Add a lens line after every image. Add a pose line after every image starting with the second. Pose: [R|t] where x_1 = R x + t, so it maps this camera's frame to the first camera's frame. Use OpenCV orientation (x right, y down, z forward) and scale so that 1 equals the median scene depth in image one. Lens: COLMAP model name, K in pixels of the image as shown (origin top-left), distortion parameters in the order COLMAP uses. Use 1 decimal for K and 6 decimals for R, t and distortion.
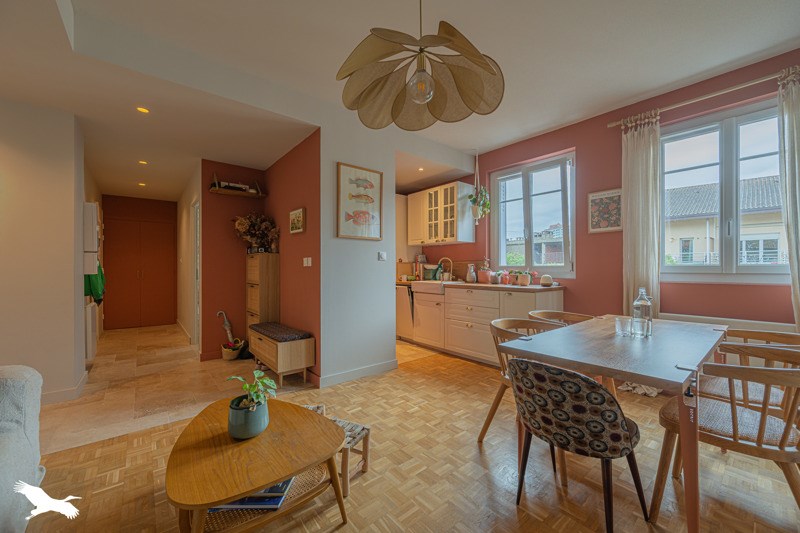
lens RADIAL K [[312.6, 0, 400.0], [0, 312.6, 266.5], [0, 0, 1]] dist [0.001026, -0.000012]
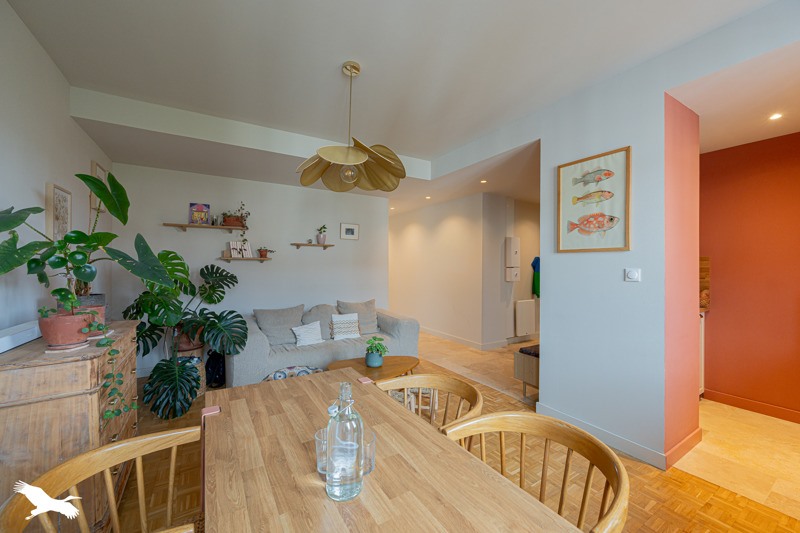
lens RADIAL K [[312.6, 0, 400.0], [0, 312.6, 266.5], [0, 0, 1]] dist [0.001026, -0.000012]
pose [[-0.132409, 0.002351, -0.991192, 0.526061], [0.001742, 0.999996, 0.002139, -0.043311], [0.991194, -0.001443, -0.132413, 0.499525]]
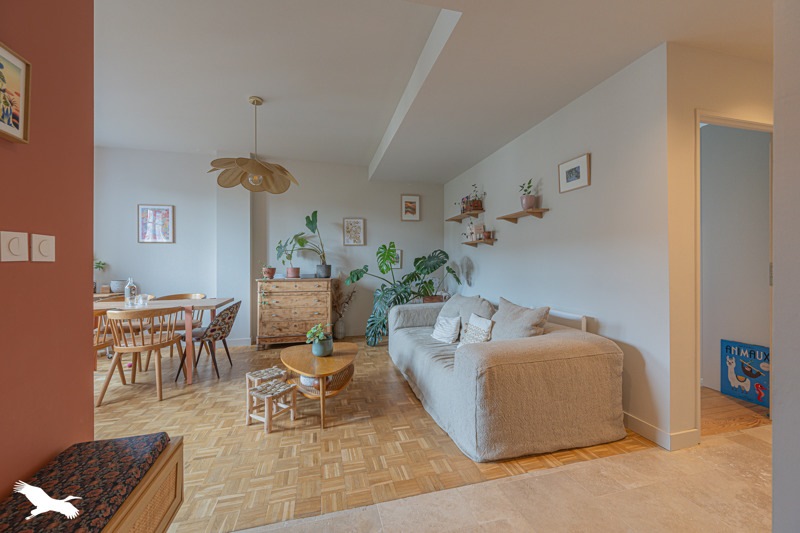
lens RADIAL K [[312.6, 0, 400.0], [0, 312.6, 266.5], [0, 0, 1]] dist [0.001026, -0.000012]
pose [[-0.906198, -0.001474, 0.422852, -0.445426], [0.000337, 0.999991, 0.004207, -0.001073], [-0.422855, 0.003955, -0.906189, 0.812702]]
